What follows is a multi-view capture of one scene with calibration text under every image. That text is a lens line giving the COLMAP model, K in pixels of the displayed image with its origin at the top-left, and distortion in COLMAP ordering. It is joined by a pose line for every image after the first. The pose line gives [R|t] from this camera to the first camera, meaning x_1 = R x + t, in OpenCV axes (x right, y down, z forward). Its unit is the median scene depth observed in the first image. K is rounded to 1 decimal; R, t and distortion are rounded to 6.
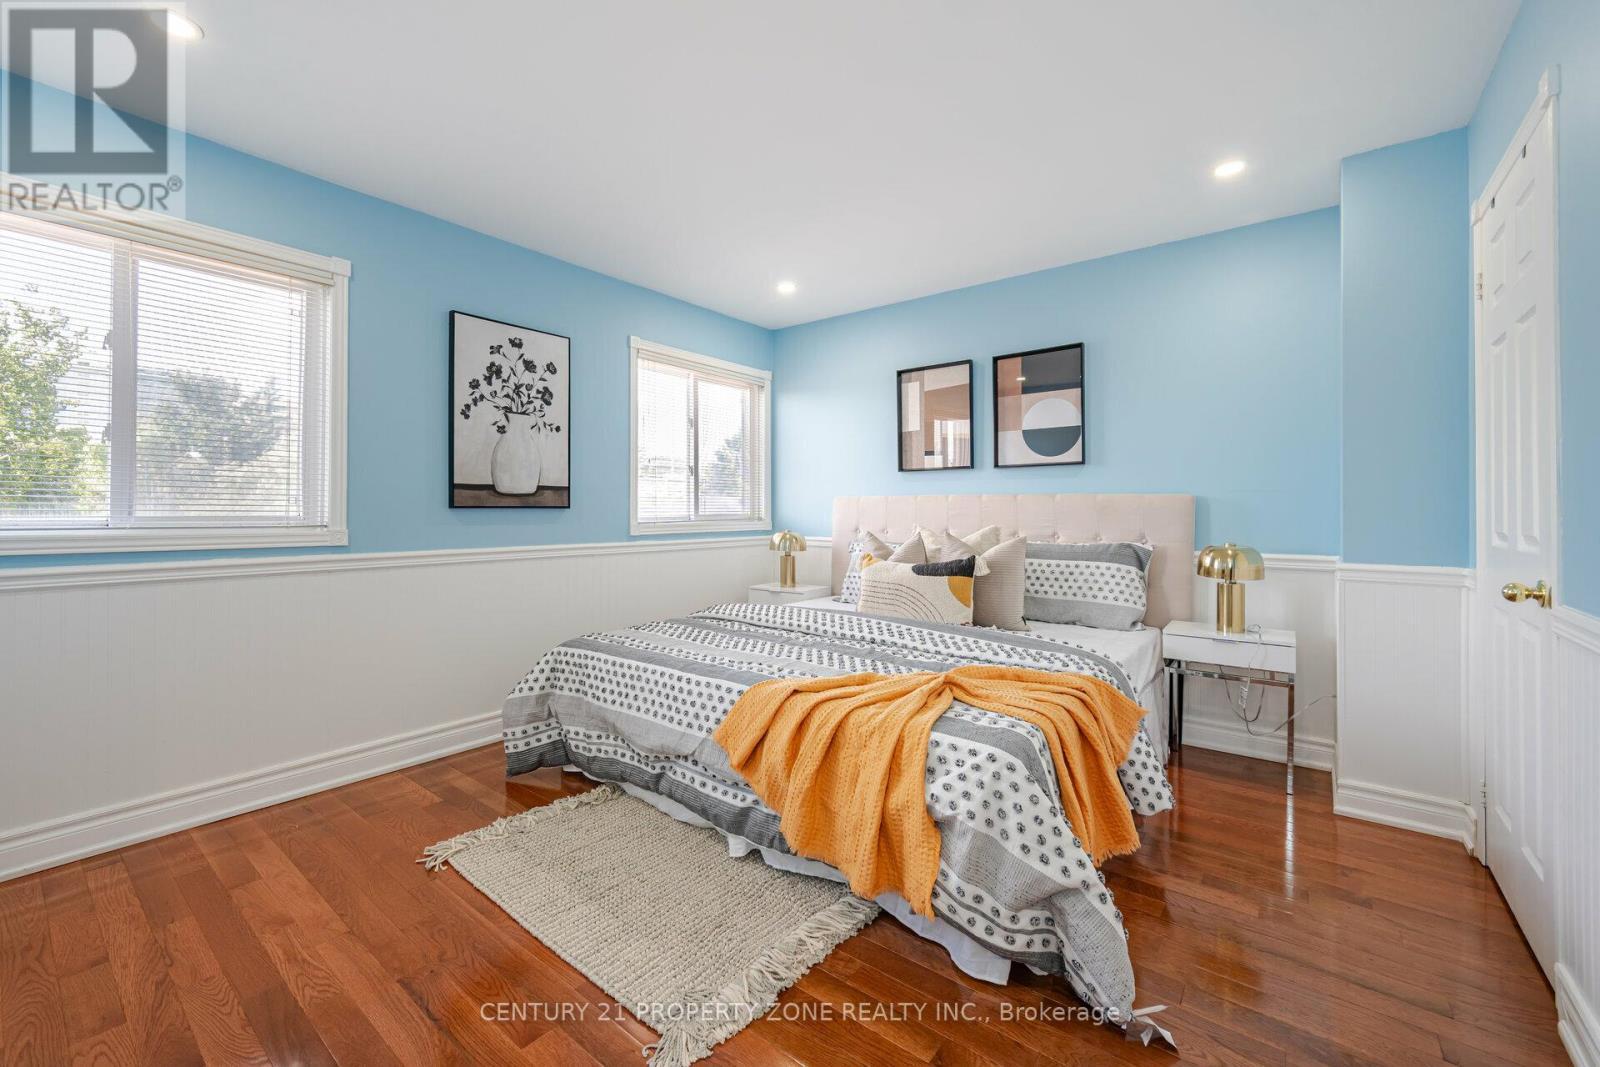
lens RADIAL K [[650.7, 0, 795.8], [0, 650.7, 507.1], [0, 0, 1]] dist [0.000520, -0.000102]
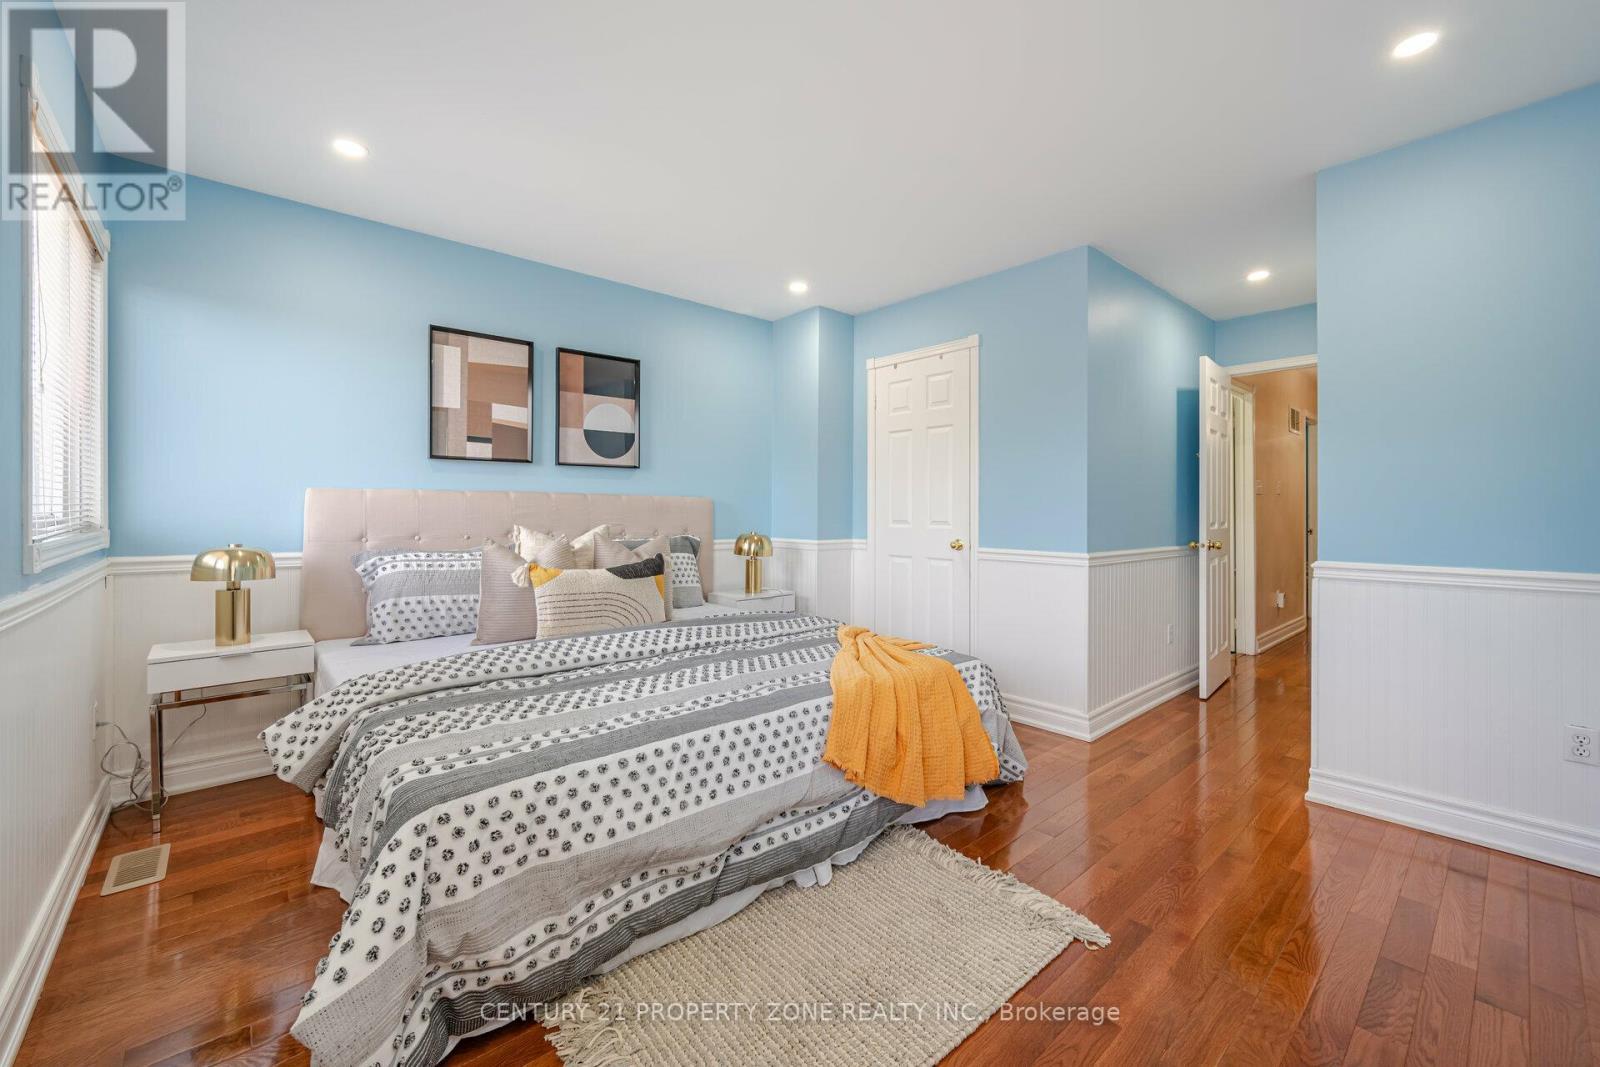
lens RADIAL K [[646.2, 0, 795.6], [0, 646.2, 512.8], [0, 0, 1]] dist [-0.001127, -0.000433]
pose [[0.182237, -0.006127, 0.983235, -0.637940], [-0.006061, 0.999955, 0.007354, 0.001054], [-0.983236, -0.007300, 0.182192, 0.556312]]
